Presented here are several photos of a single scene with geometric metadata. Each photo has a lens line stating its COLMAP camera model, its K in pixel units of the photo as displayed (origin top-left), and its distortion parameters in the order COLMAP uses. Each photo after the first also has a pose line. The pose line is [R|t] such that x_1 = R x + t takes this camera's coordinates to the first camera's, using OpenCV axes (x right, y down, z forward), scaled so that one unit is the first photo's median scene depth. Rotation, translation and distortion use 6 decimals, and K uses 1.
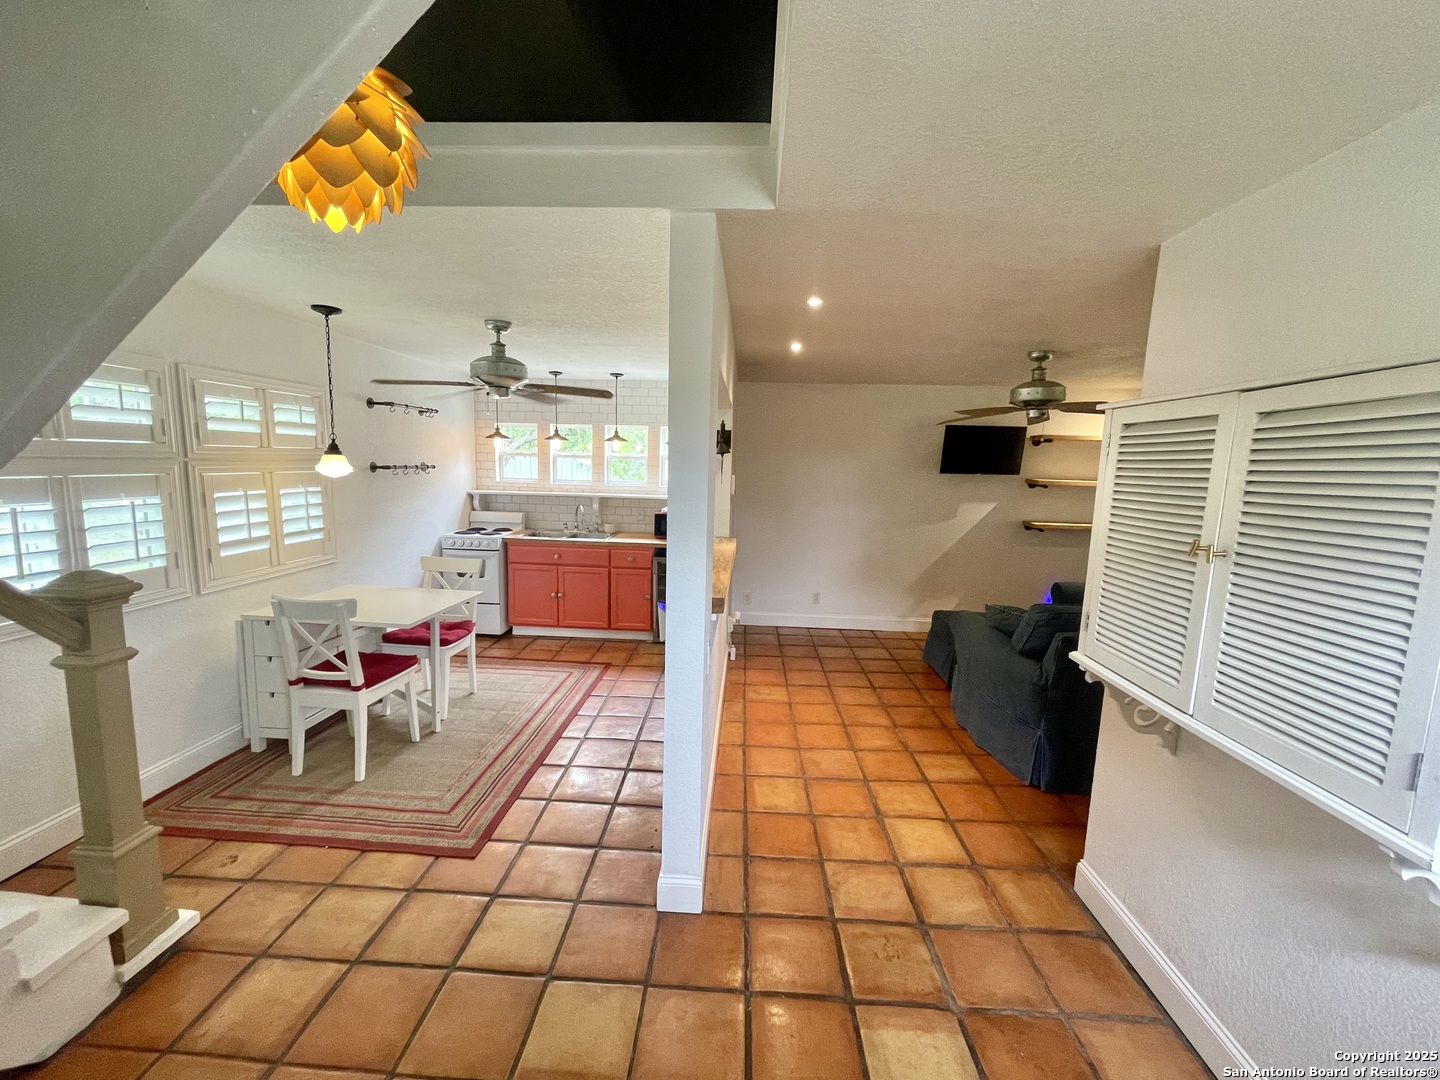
lens RADIAL K [[575.3, 0, 718.2], [0, 575.3, 542.2], [0, 0, 1]] dist [0.000083, -0.000142]
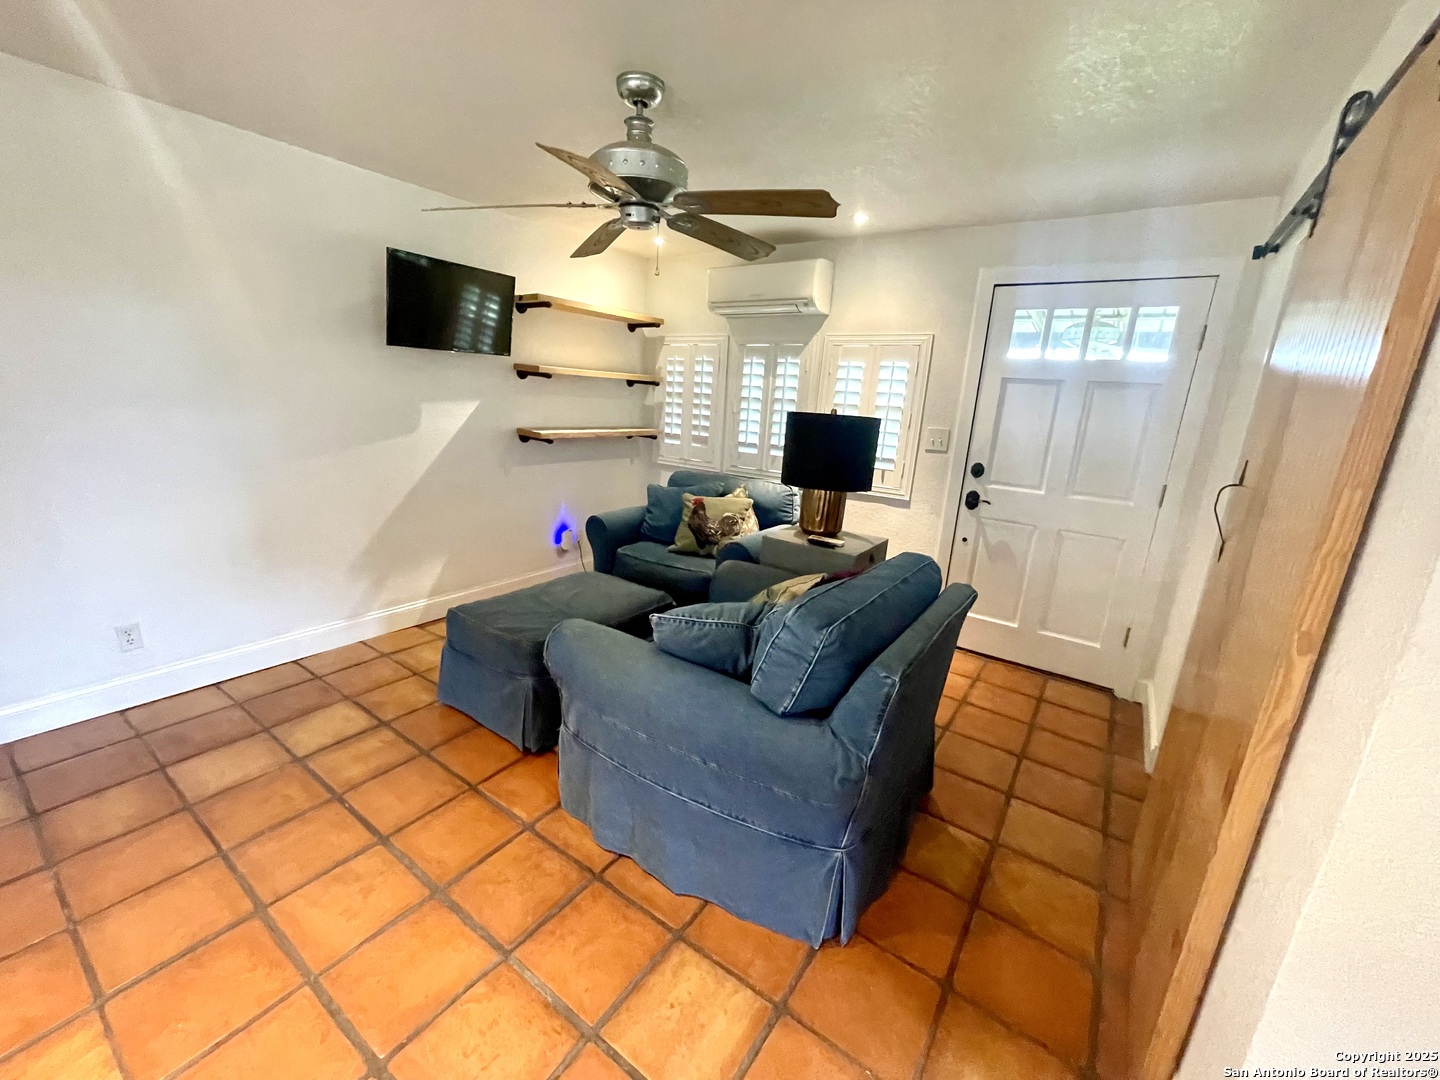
lens RADIAL K [[584.4, 0, 720.9], [0, 584.4, 541.6], [0, 0, 1]] dist [0.000317, -0.000232]
pose [[0.532209, -0.203664, 0.821751, 0.106530], [0.071808, 0.977995, 0.195881, -0.038172], [-0.843562, -0.045241, 0.535123, 0.662710]]
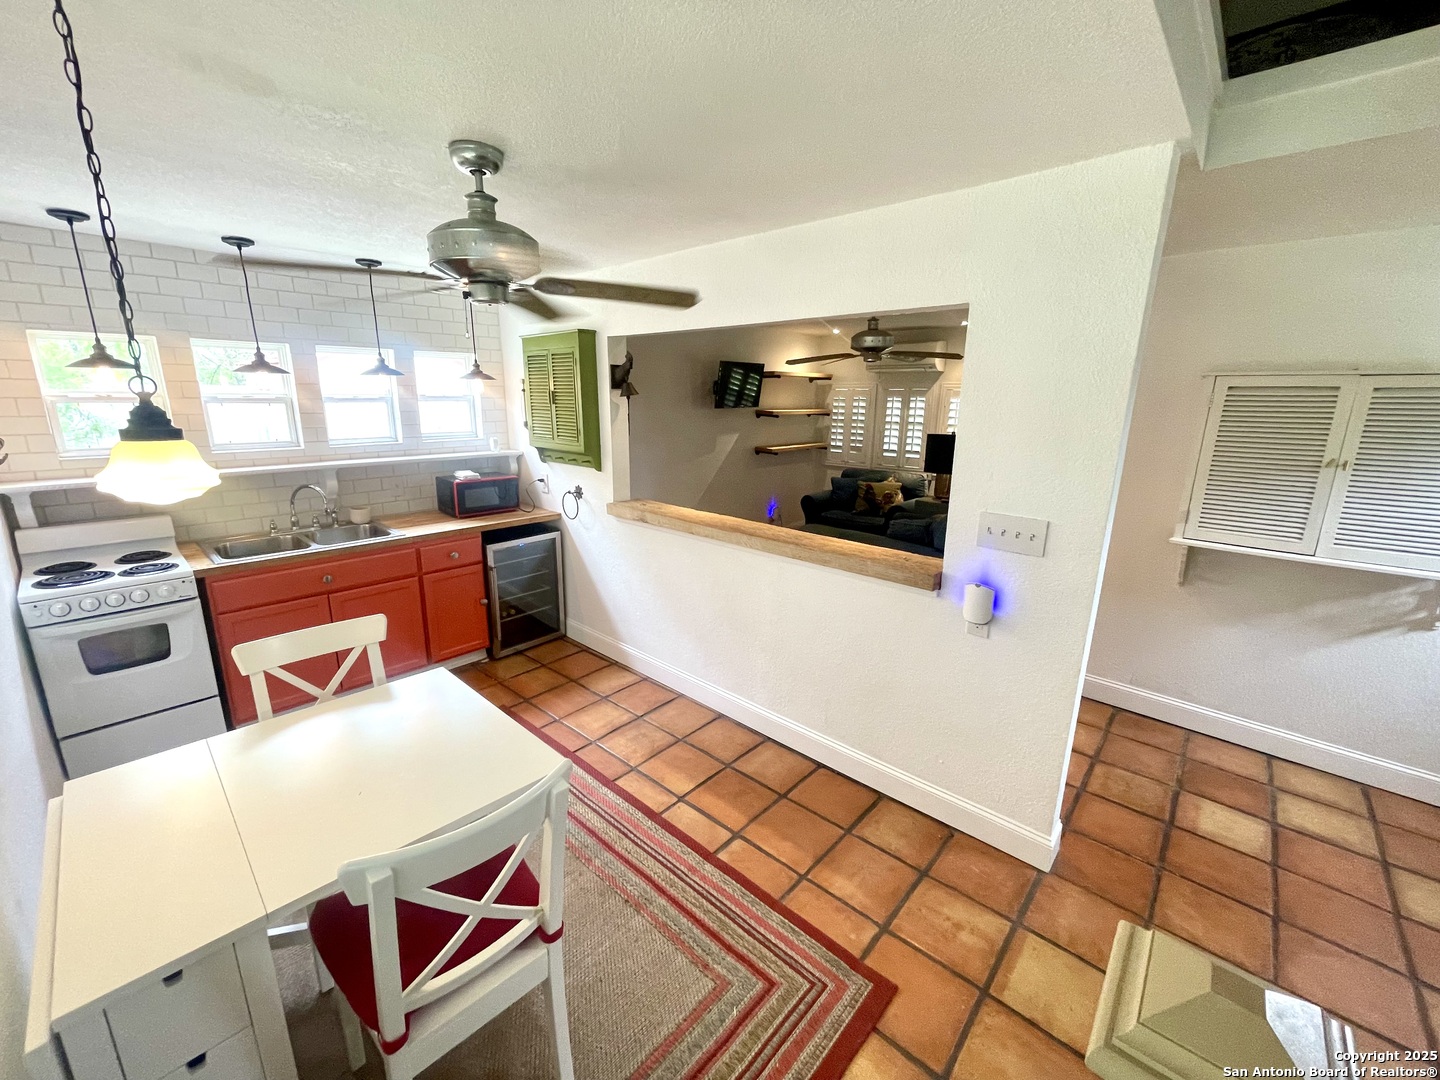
lens RADIAL K [[578.6, 0, 712.5], [0, 578.6, 539.3], [0, 0, 1]] dist [0.000774, -0.000574]
pose [[0.641460, -0.205851, 0.739022, -0.654043], [0.112112, 0.978139, 0.175144, -0.105850], [-0.758920, -0.029495, 0.650515, 0.469155]]
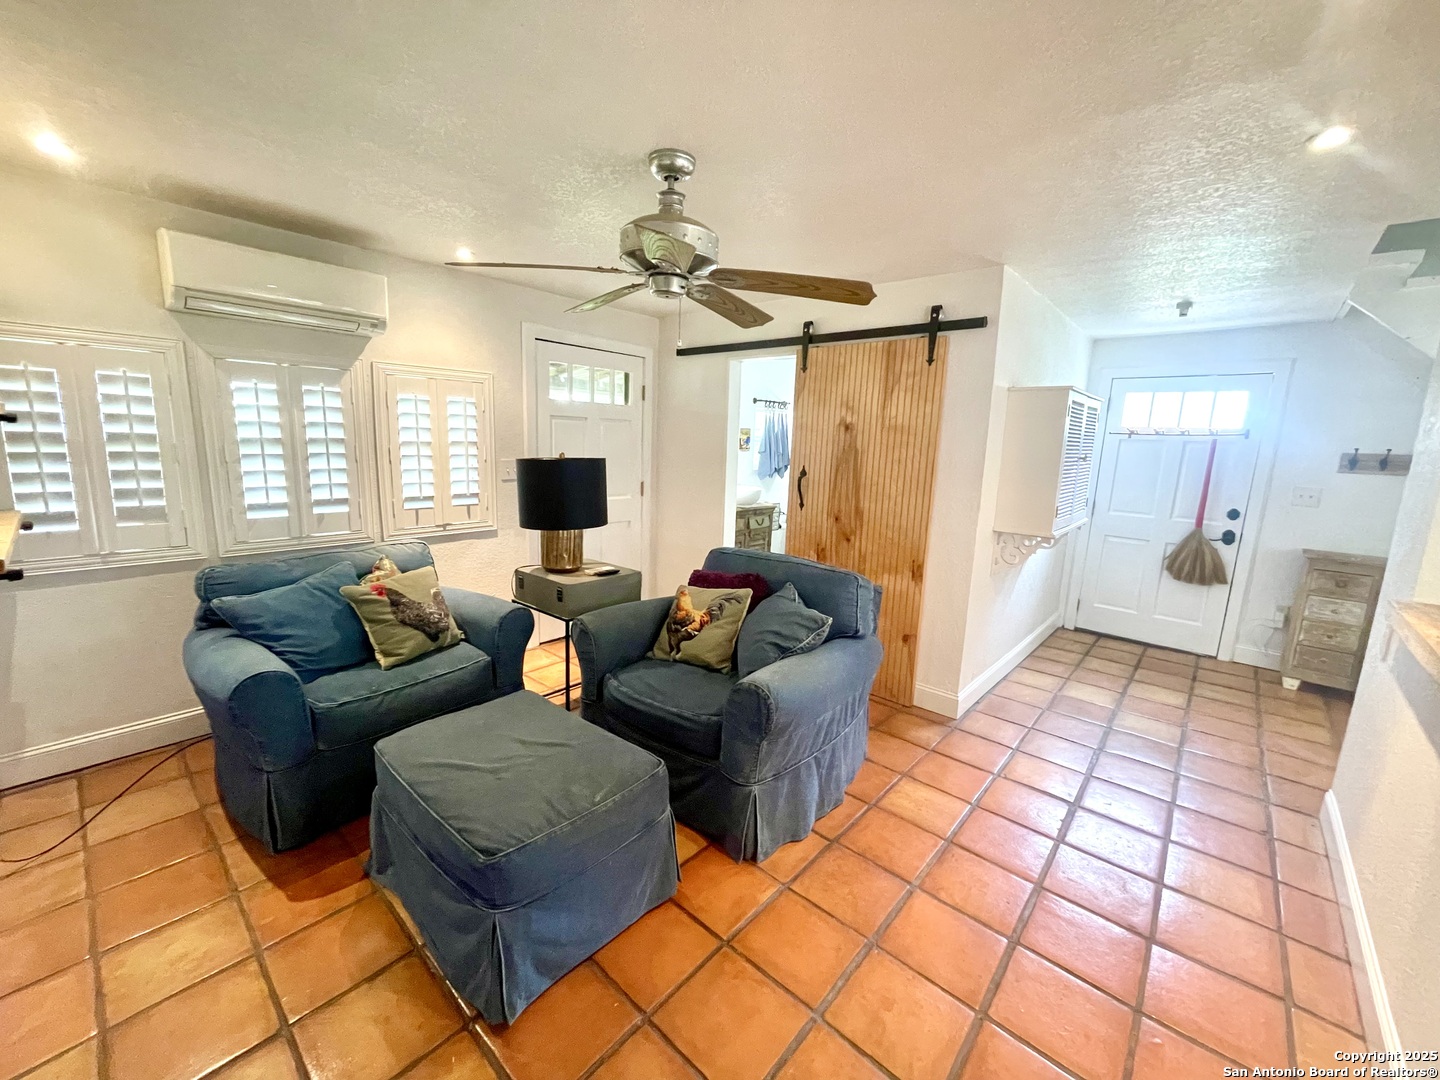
lens RADIAL K [[578.6, 0, 712.5], [0, 578.6, 539.3], [0, 0, 1]] dist [0.000774, -0.000574]
pose [[-0.777333, -0.158326, 0.608841, 0.175453], [0.032886, 0.956262, 0.290658, -0.160609], [-0.628230, 0.245960, -0.738127, 1.457031]]
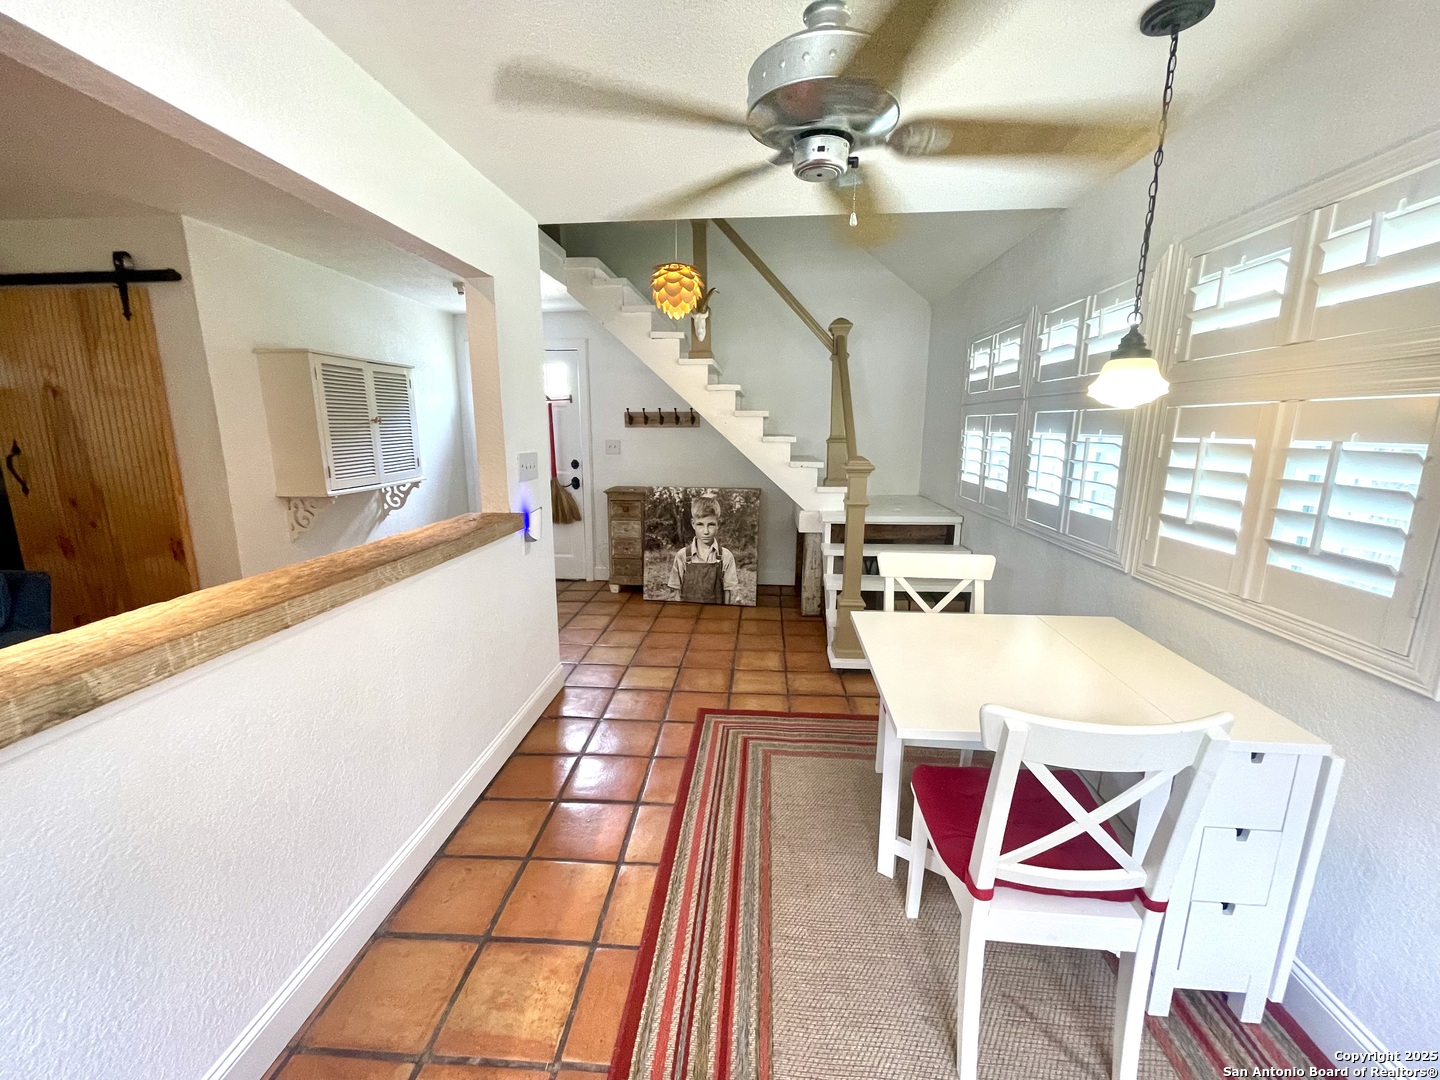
lens RADIAL K [[584.4, 0, 720.9], [0, 584.4, 541.6], [0, 0, 1]] dist [0.000317, -0.000232]
pose [[-0.999263, -0.032781, 0.019986, -0.318151], [-0.024363, 0.943732, 0.329812, -0.144530], [-0.029673, 0.329082, -0.943835, 1.364145]]
